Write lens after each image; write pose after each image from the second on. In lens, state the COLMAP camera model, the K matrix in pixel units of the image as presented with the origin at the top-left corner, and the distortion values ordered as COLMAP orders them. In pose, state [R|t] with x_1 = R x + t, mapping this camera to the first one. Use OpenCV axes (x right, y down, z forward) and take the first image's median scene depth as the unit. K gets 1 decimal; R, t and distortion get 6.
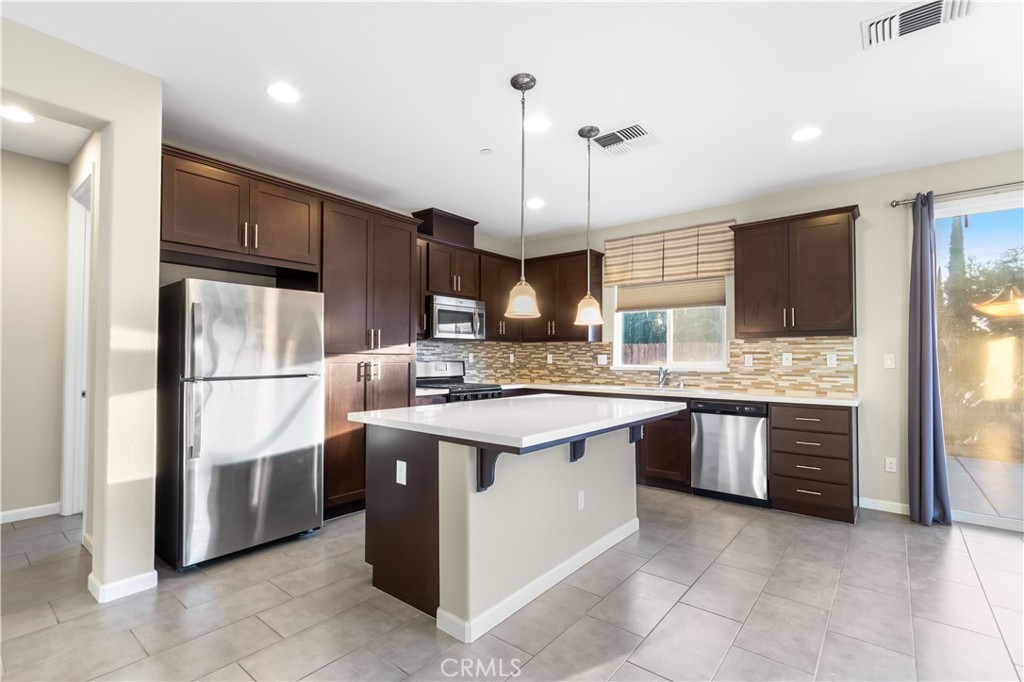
lens RADIAL K [[477.0, 0, 502.6], [0, 477.0, 343.8], [0, 0, 1]] dist [0.007816, -0.003226]
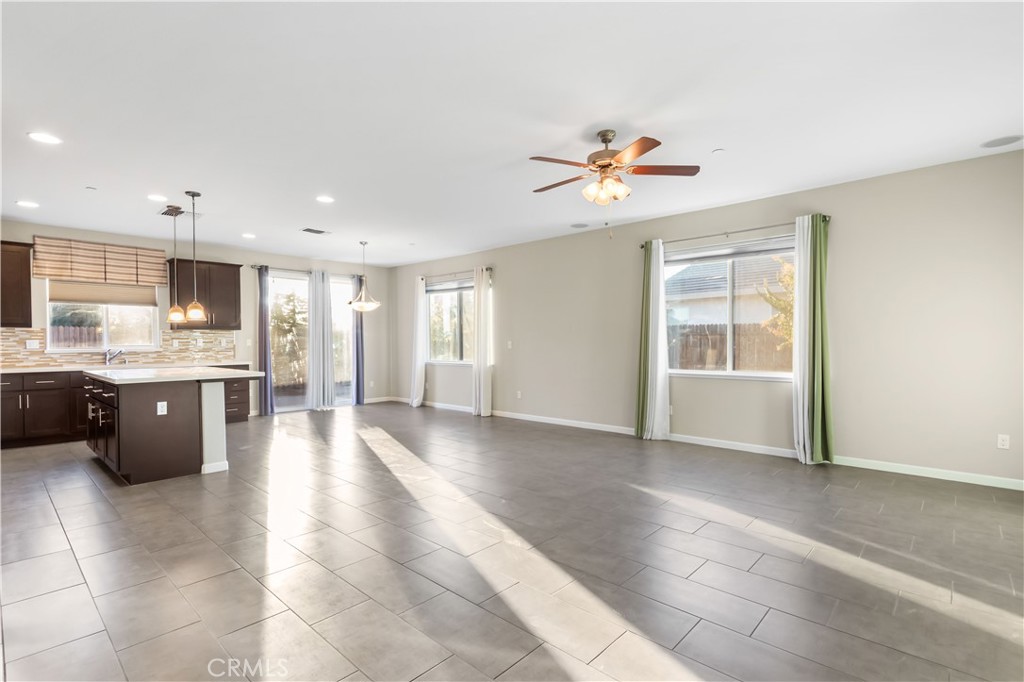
lens RADIAL K [[477.0, 0, 492.0], [0, 477.0, 349.0], [0, 0, 1]] dist [0.007816, -0.003226]
pose [[0.089286, -0.021690, 0.995770, -0.946531], [-0.022106, 0.999473, 0.023753, -0.006683], [-0.995761, -0.024133, 0.088759, -0.176527]]
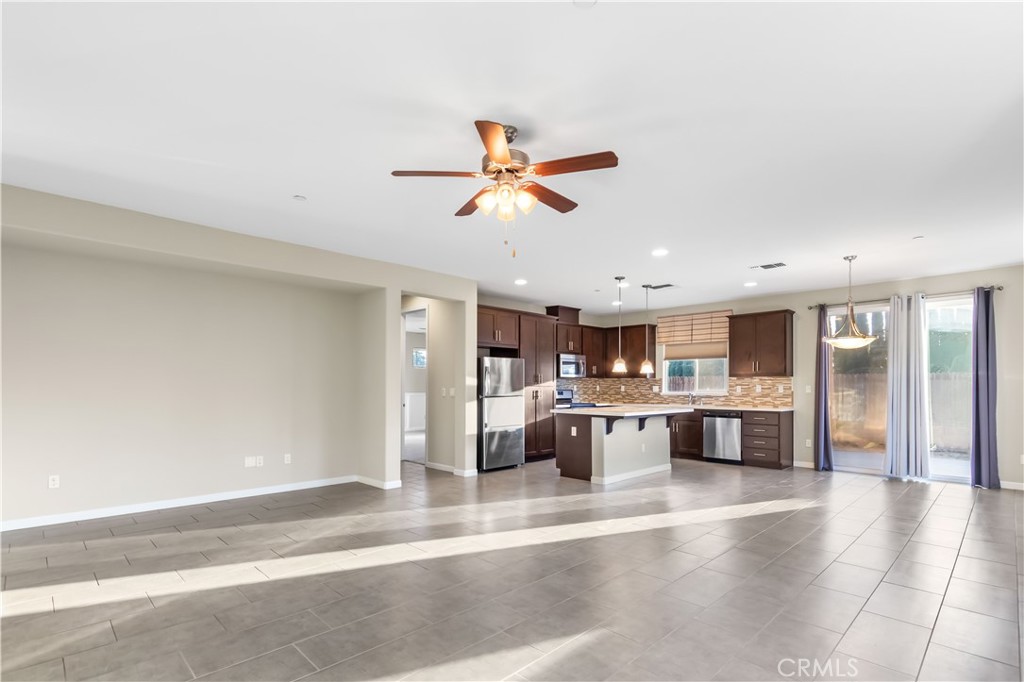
lens RADIAL K [[477.0, 0, 511.1], [0, 477.0, 384.8], [0, 0, 1]] dist [0.007816, -0.003226]
pose [[0.994837, -0.002055, -0.101467, -0.148617], [0.004349, 0.999740, 0.022391, -0.024543], [0.101395, -0.022716, 0.994587, -0.851327]]
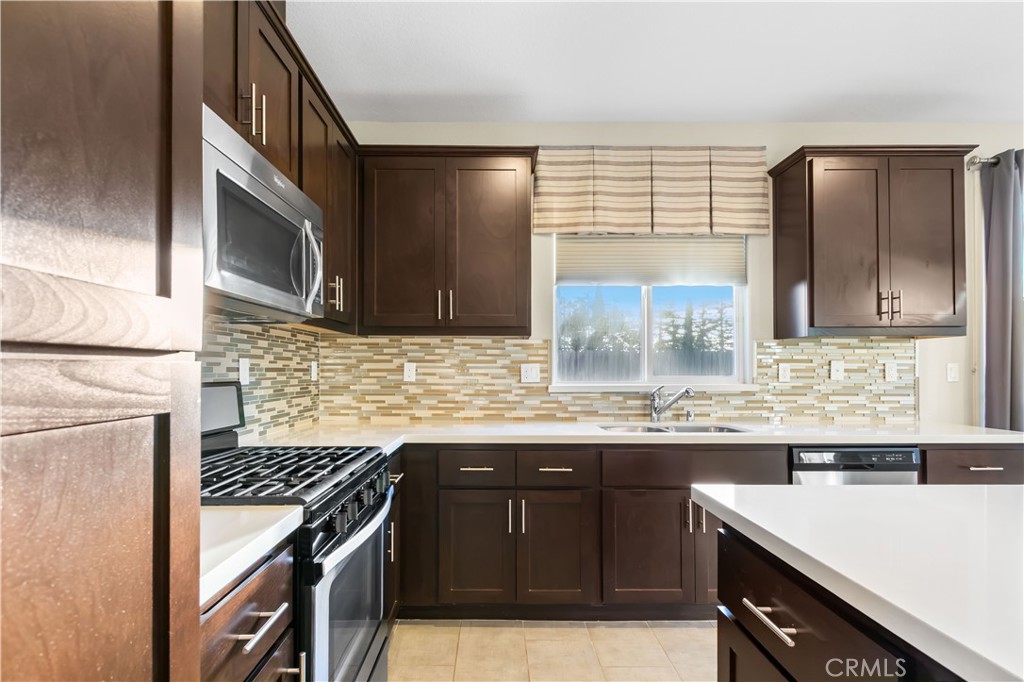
lens RADIAL K [[477.0, 0, 505.1], [0, 477.0, 364.8], [0, 0, 1]] dist [0.007816, -0.003226]
pose [[0.768634, 0.001764, 0.639686, -0.175903], [-0.015130, 0.999767, 0.015423, 0.019871], [-0.639510, -0.021533, 0.768481, 0.735990]]
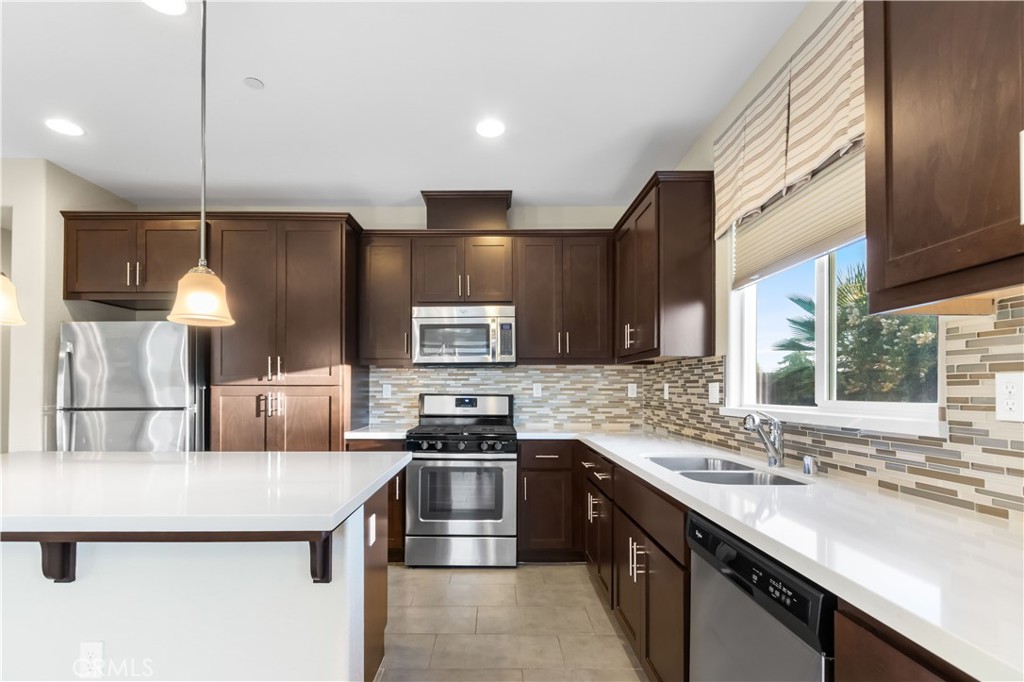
lens RADIAL K [[477.0, 0, 496.6], [0, 477.0, 384.7], [0, 0, 1]] dist [0.007816, -0.003226]
pose [[0.634254, -0.011928, -0.773032, 0.527652], [0.024056, 0.999701, 0.004312, 0.021228], [0.772750, -0.021331, 0.634352, 0.630567]]
